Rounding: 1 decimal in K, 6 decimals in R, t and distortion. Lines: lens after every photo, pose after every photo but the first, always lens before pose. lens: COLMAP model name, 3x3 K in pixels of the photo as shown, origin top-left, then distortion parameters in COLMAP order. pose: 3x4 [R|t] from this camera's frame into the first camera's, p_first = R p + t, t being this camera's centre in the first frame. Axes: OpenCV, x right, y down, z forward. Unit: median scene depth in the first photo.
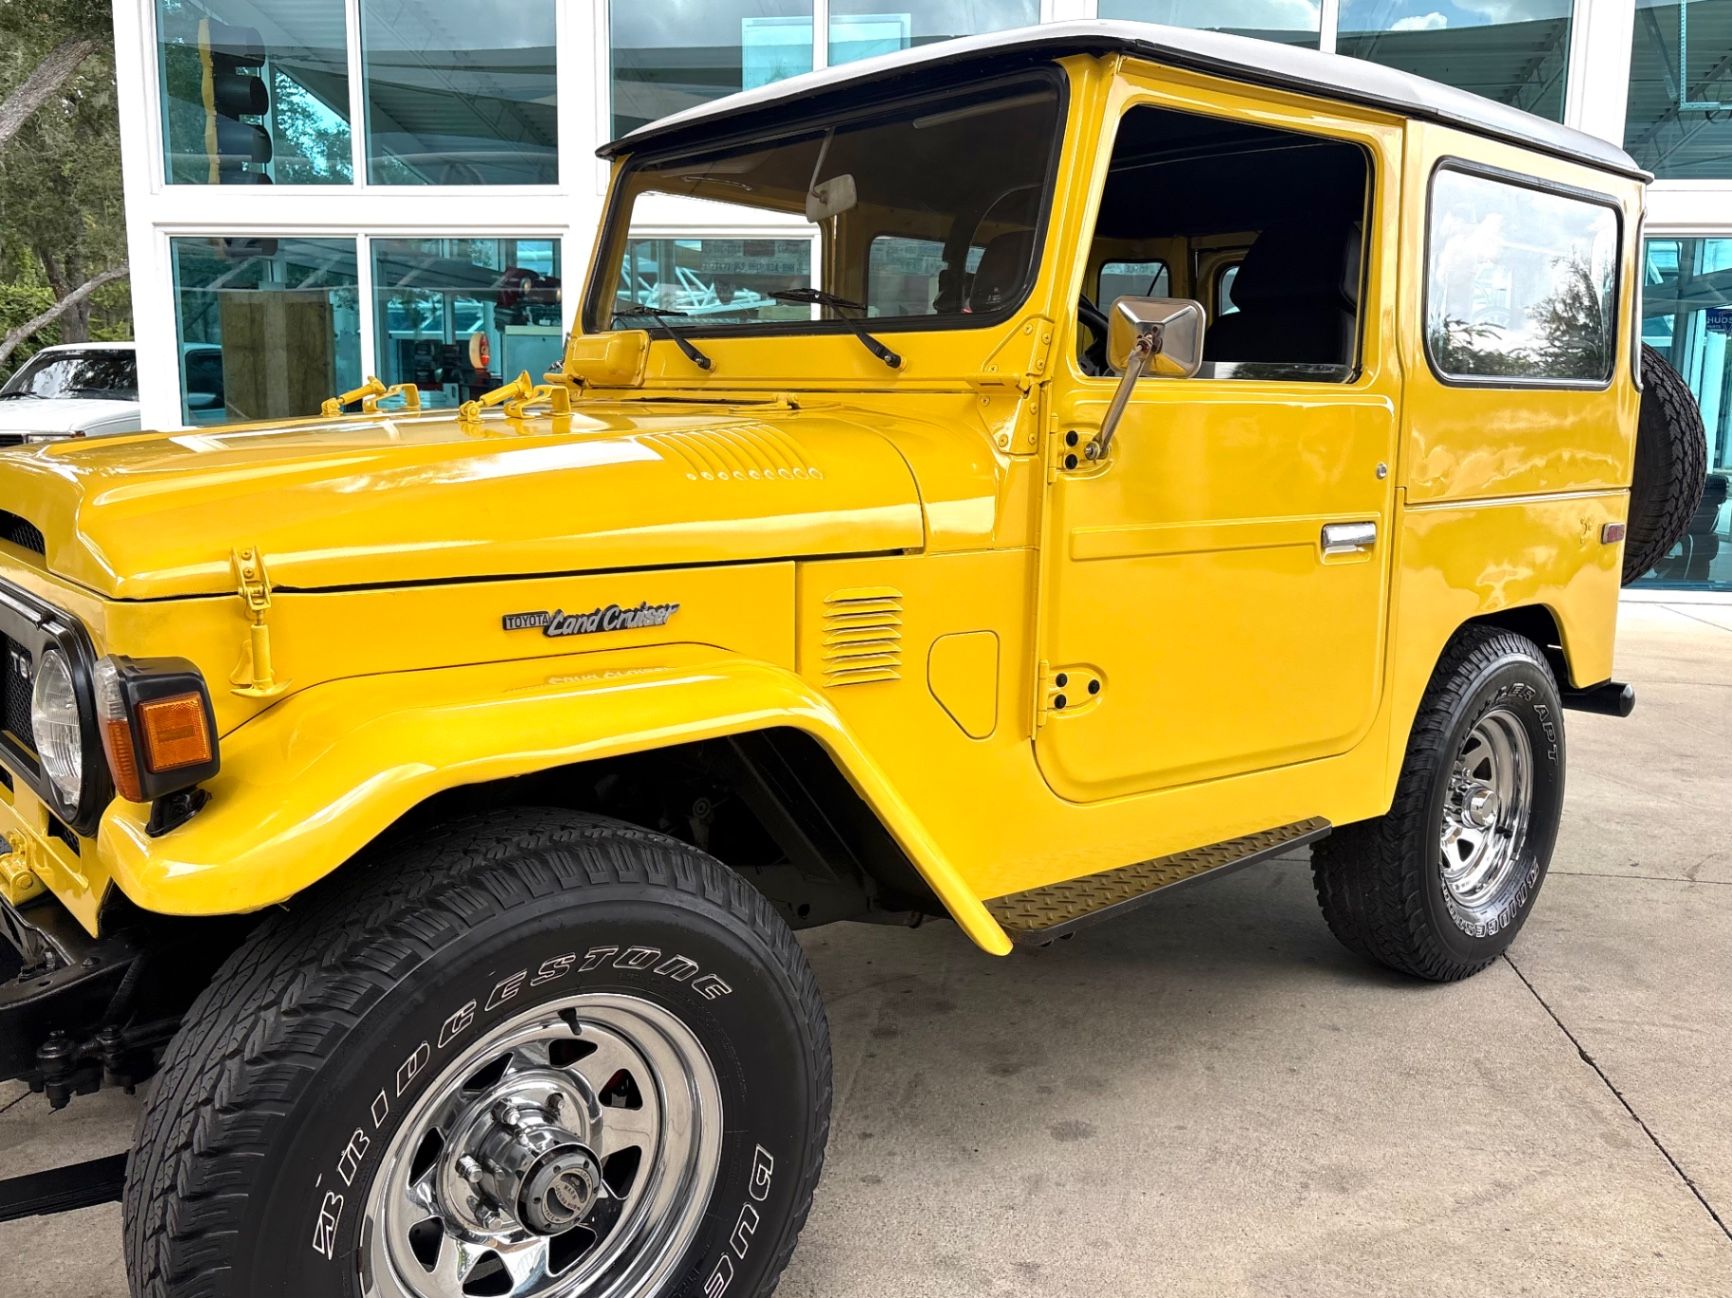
lens RADIAL K [[1408.7, 0, 877.9], [0, 1408.7, 616.2], [0, 0, 1]] dist [0.026500, -0.002858]
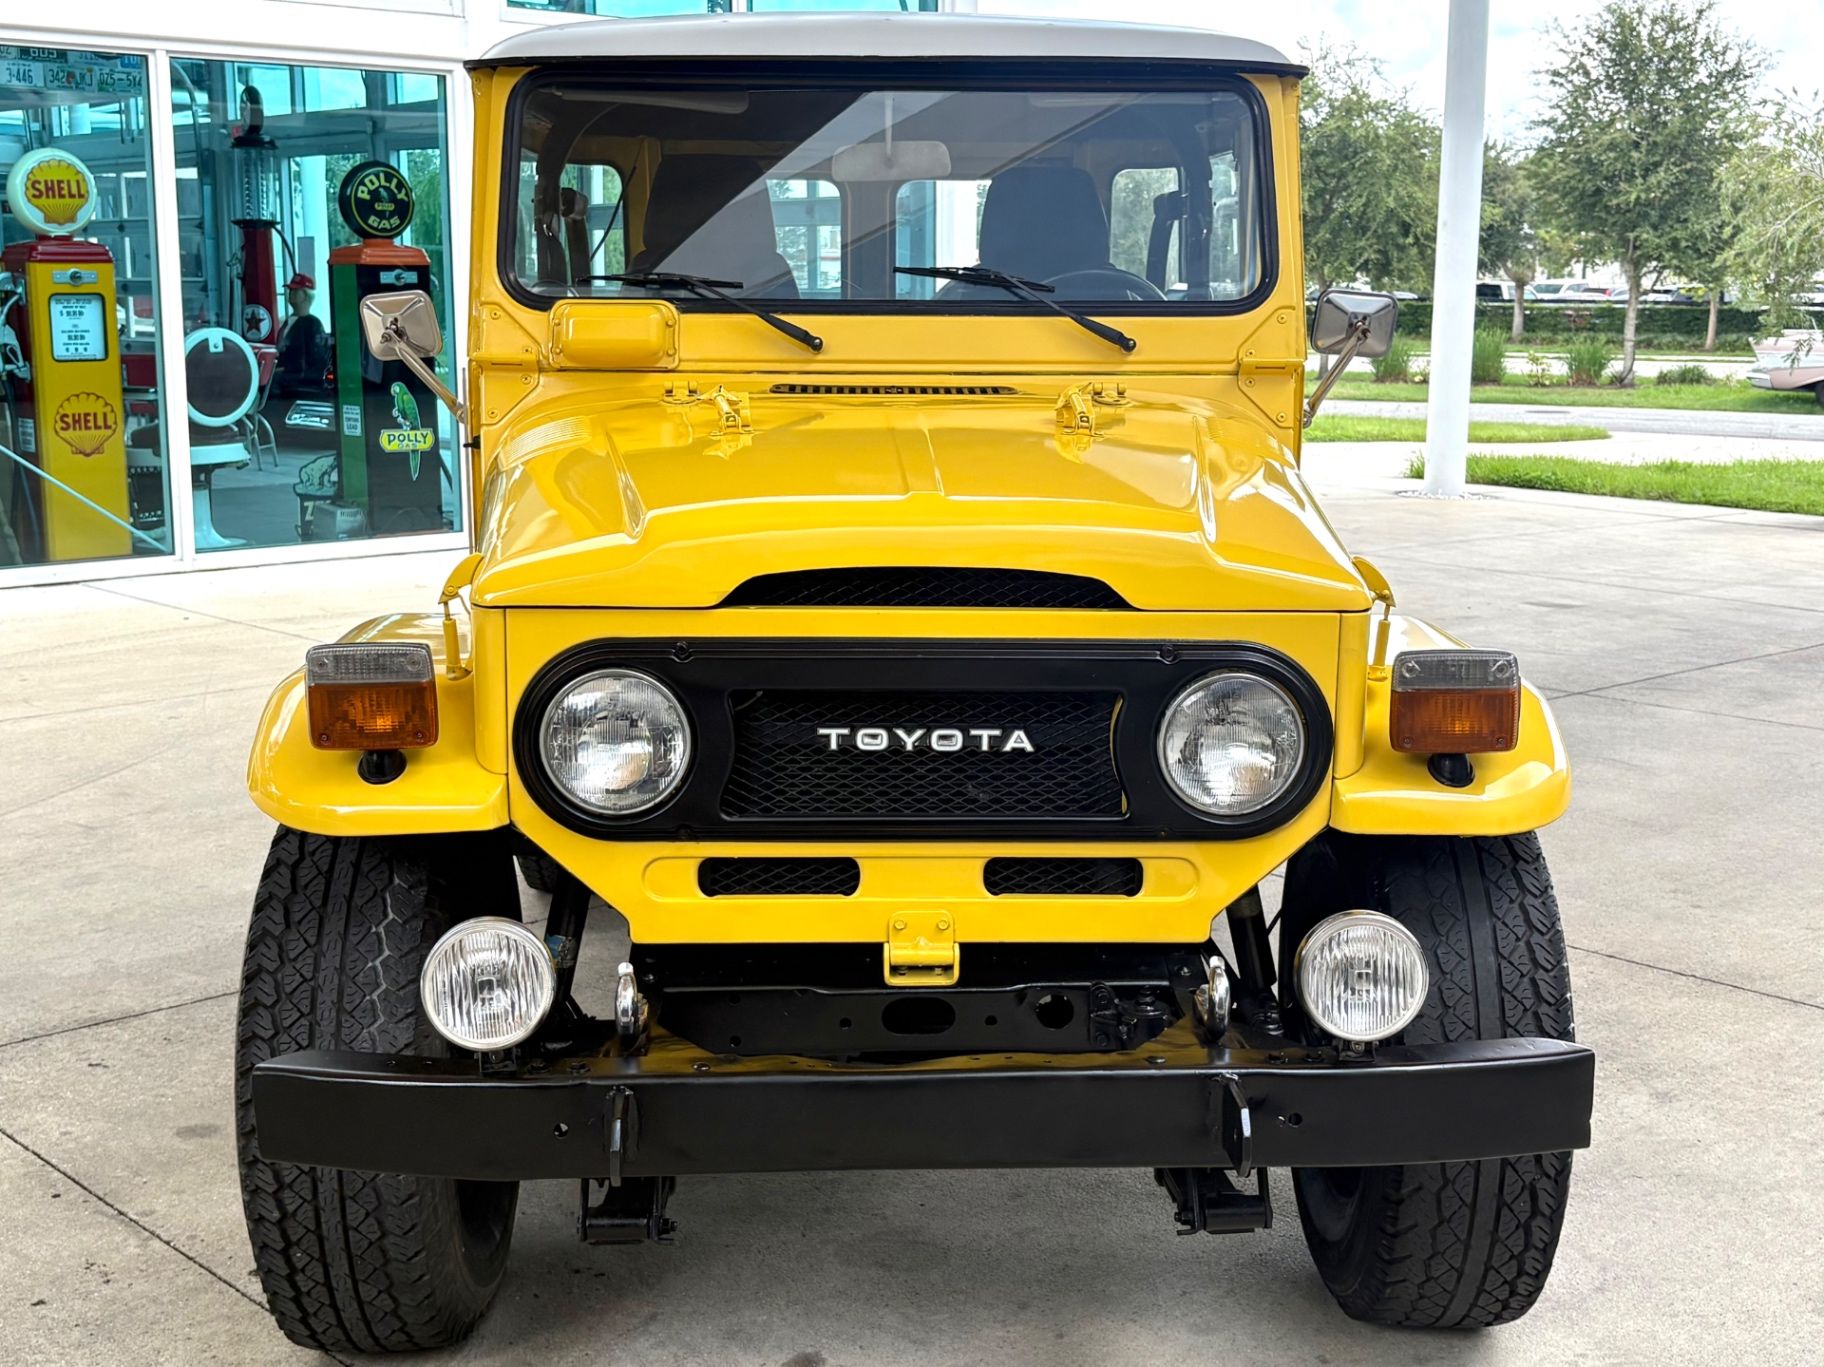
lens RADIAL K [[2275.3, 0, 912.0], [0, 2275.3, 683.5], [0, 0, 1]] dist [0.208157, -0.668084]
pose [[0.638849, -0.150274, 0.754513, -1.145340], [0.121901, 0.988120, 0.093587, -0.090464], [-0.759613, 0.032188, 0.649579, 0.020477]]
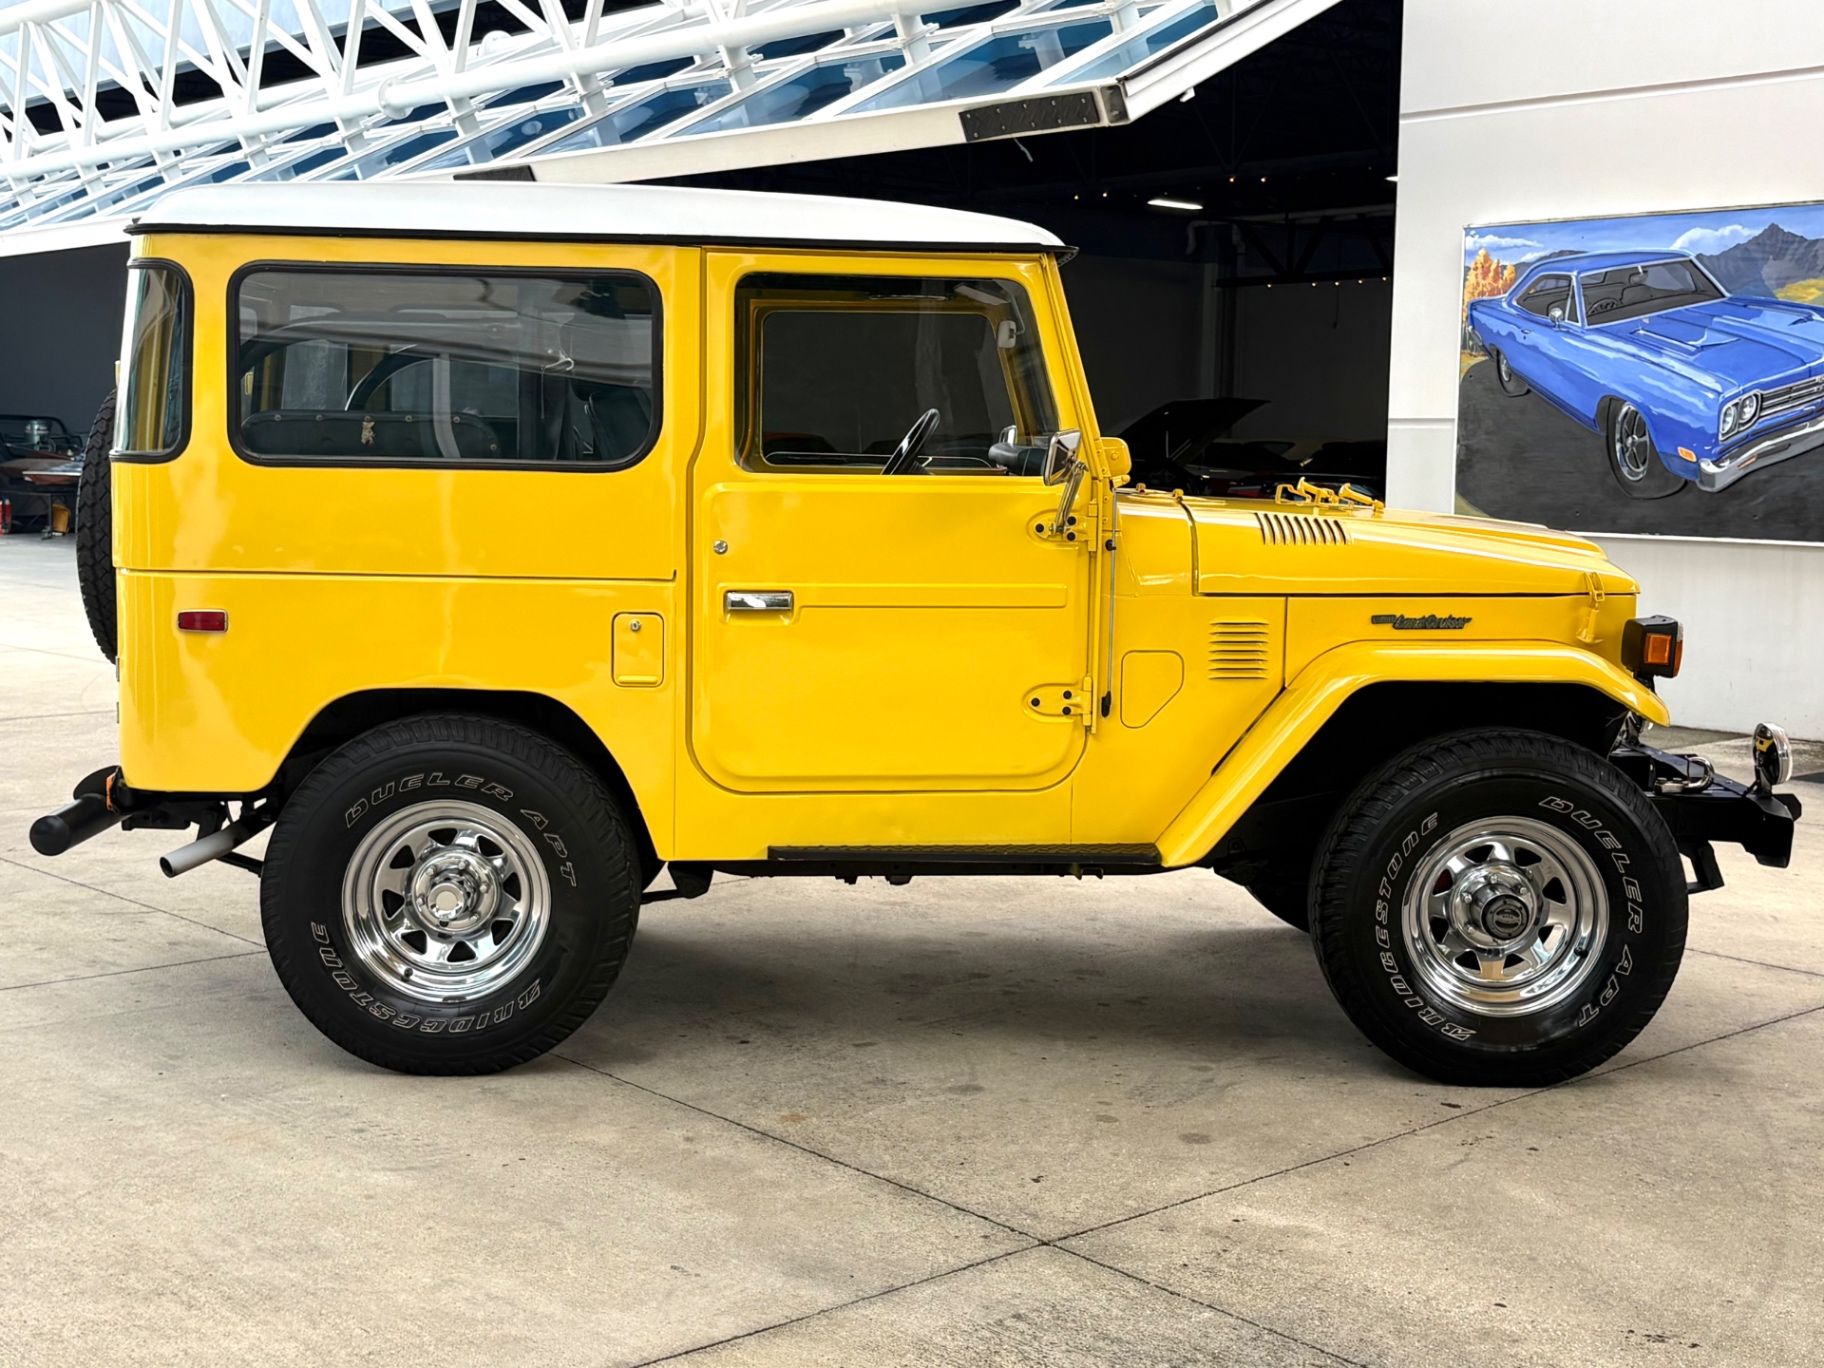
lens RADIAL K [[2359.8, 0, 932.1], [0, 2359.8, 666.6], [0, 0, 1]] dist [0.191585, -0.668014]
pose [[-0.762094, -0.088476, 0.641393, -1.316333], [0.071933, 0.972917, 0.219677, -0.452738], [-0.643459, 0.213552, -0.735089, 2.543837]]
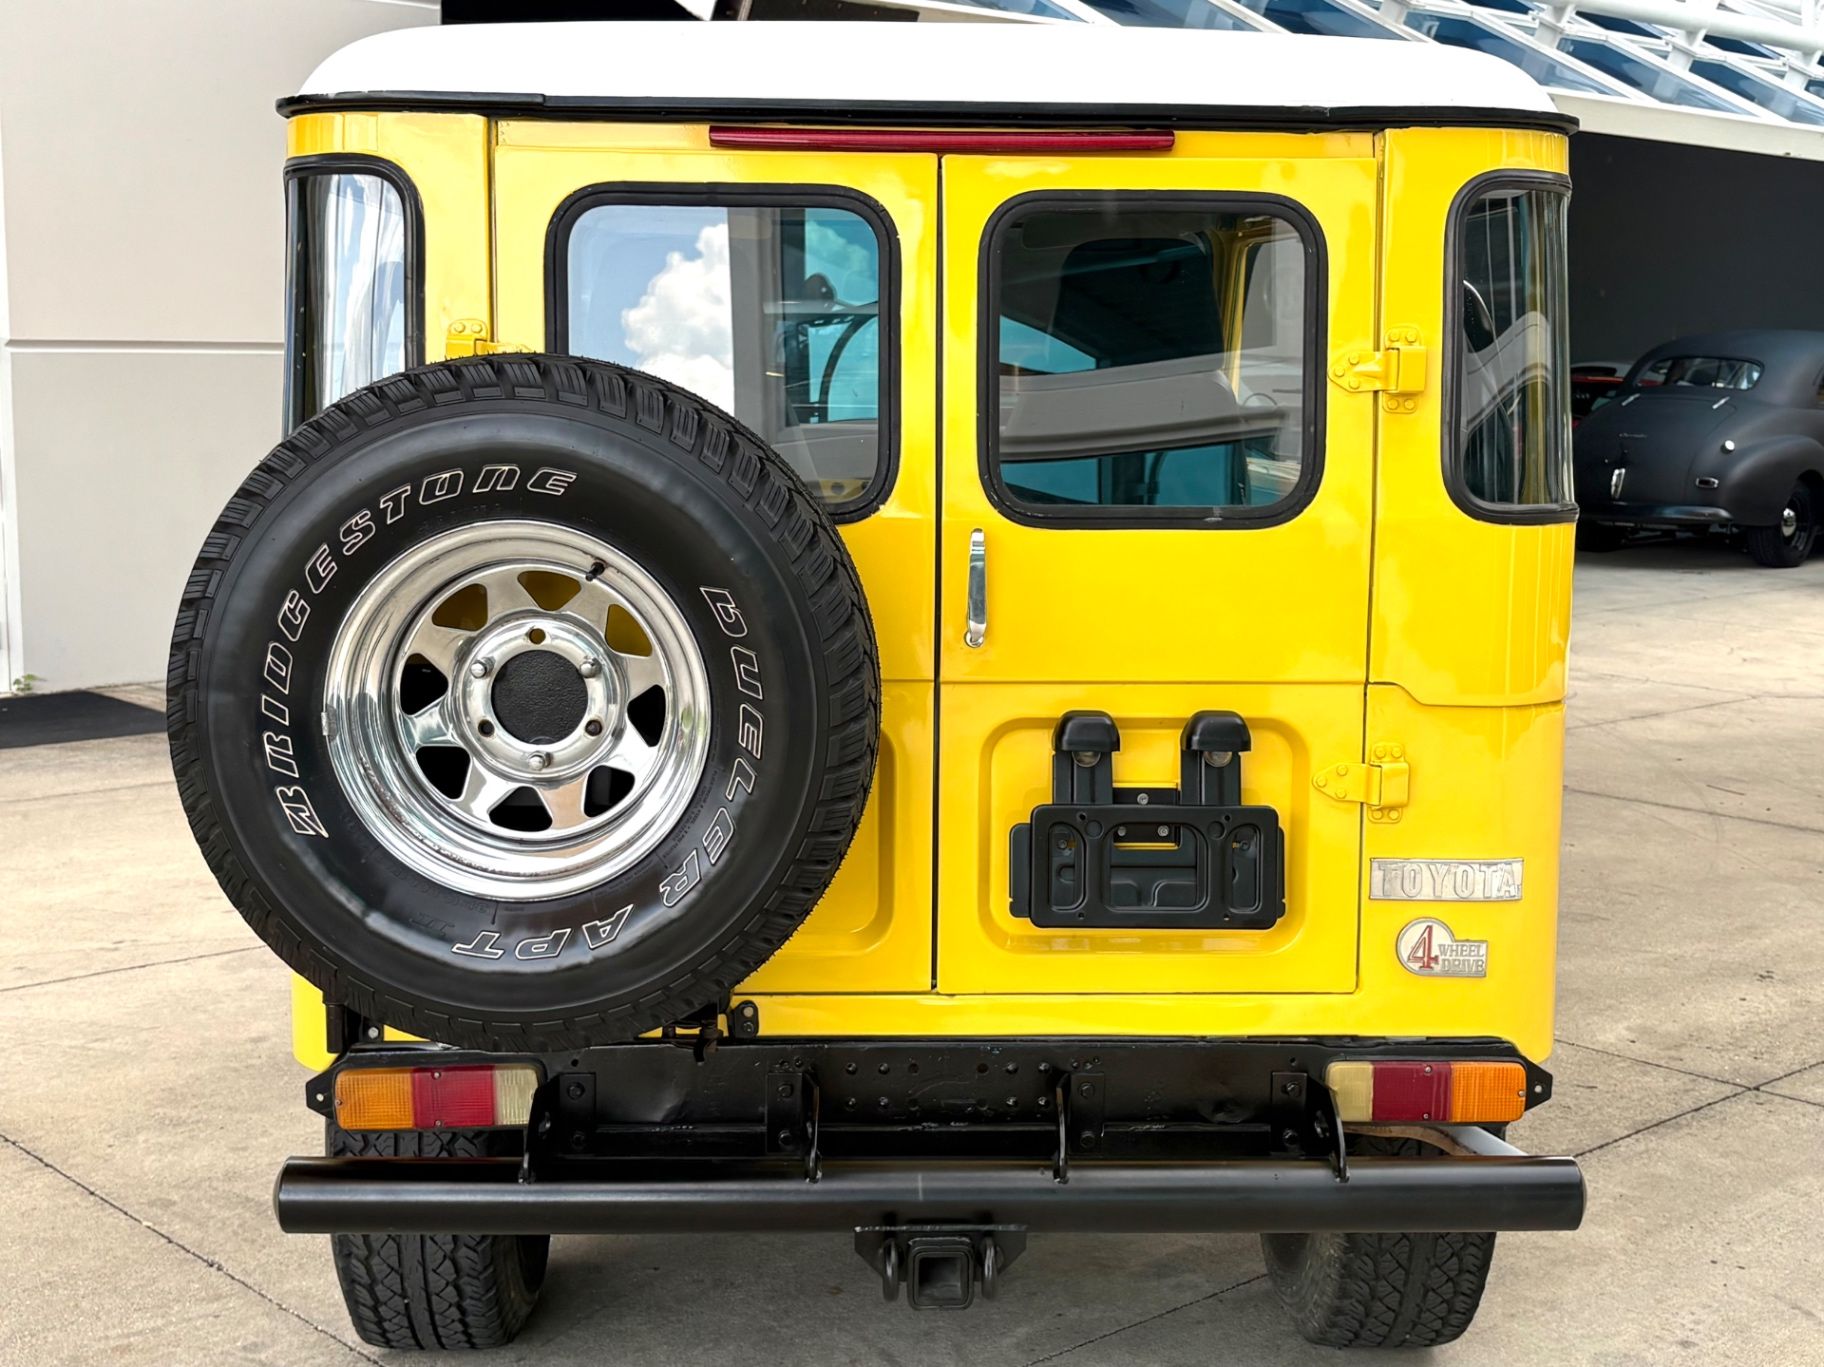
lens RADIAL K [[2359.8, 0, 932.1], [0, 2359.8, 666.1], [0, 0, 1]] dist [0.191585, -0.668014]
pose [[-0.637477, 0.080853, -0.766215, 1.245790], [-0.133084, 0.967975, 0.212867, -0.378553], [0.758888, 0.237668, -0.606302, 2.035402]]
